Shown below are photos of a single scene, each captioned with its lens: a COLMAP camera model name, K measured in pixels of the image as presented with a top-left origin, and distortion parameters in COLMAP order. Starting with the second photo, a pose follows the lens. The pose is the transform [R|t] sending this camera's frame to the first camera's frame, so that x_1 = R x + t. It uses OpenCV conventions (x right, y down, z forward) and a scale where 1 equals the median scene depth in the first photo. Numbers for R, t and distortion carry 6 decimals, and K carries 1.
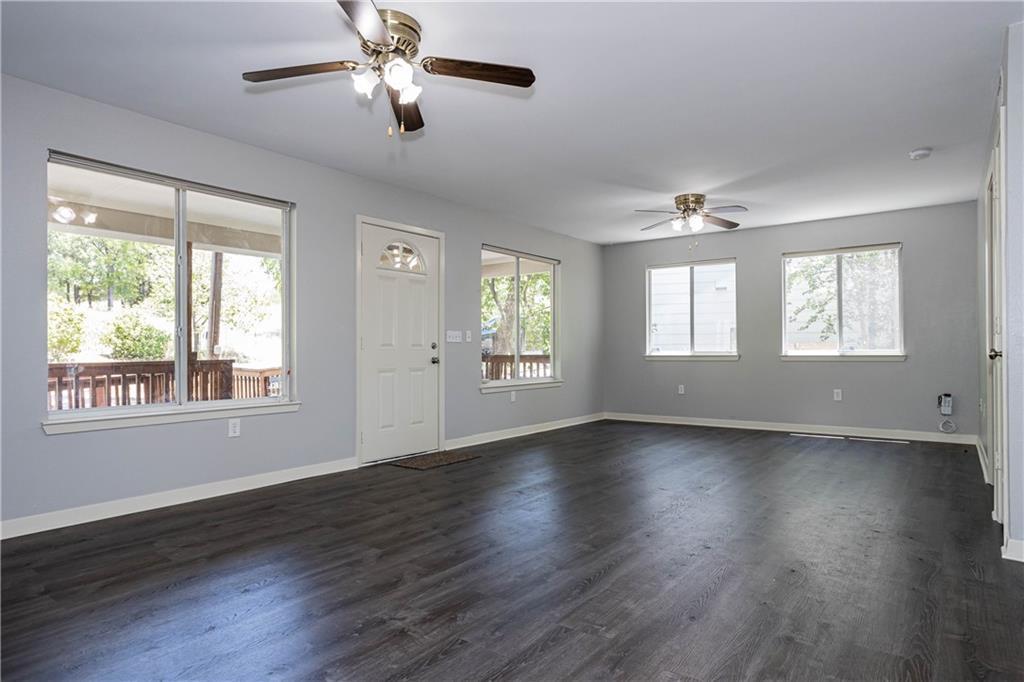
lens RADIAL K [[566.0, 0, 516.3], [0, 566.0, 350.4], [0, 0, 1]] dist [-0.009981, 0.003694]
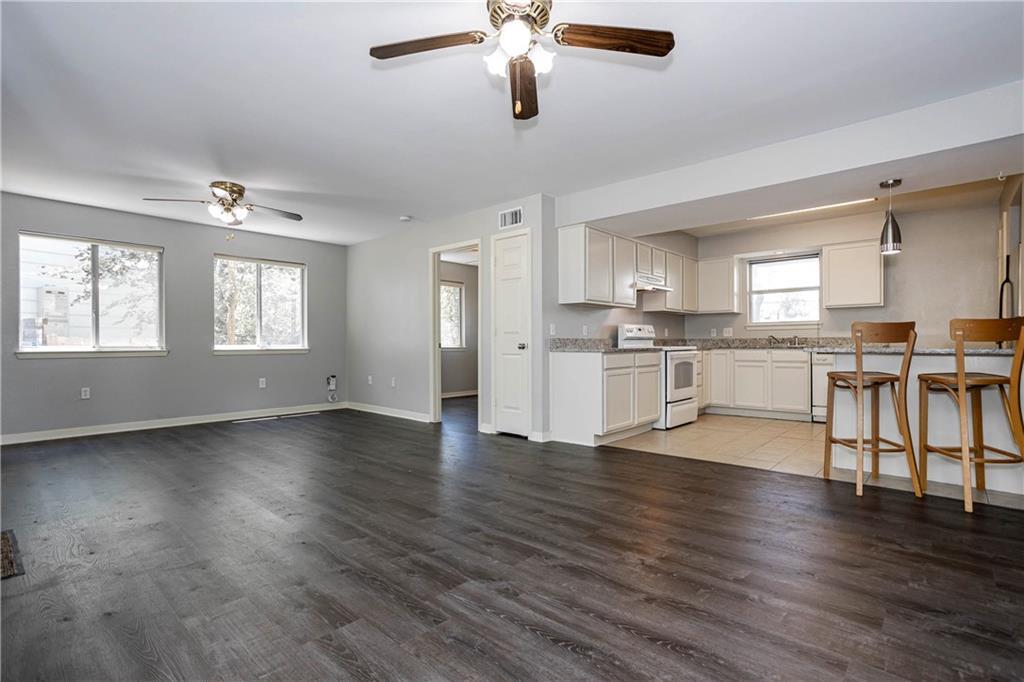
lens RADIAL K [[509.4, 0, 507.9], [0, 509.4, 340.8], [0, 0, 1]] dist [-0.024410, 0.000491]
pose [[0.097791, 0.012985, 0.995122, -0.585689], [0.002396, 0.999909, -0.013283, 0.007756], [-0.995204, 0.003683, 0.097751, 0.522722]]
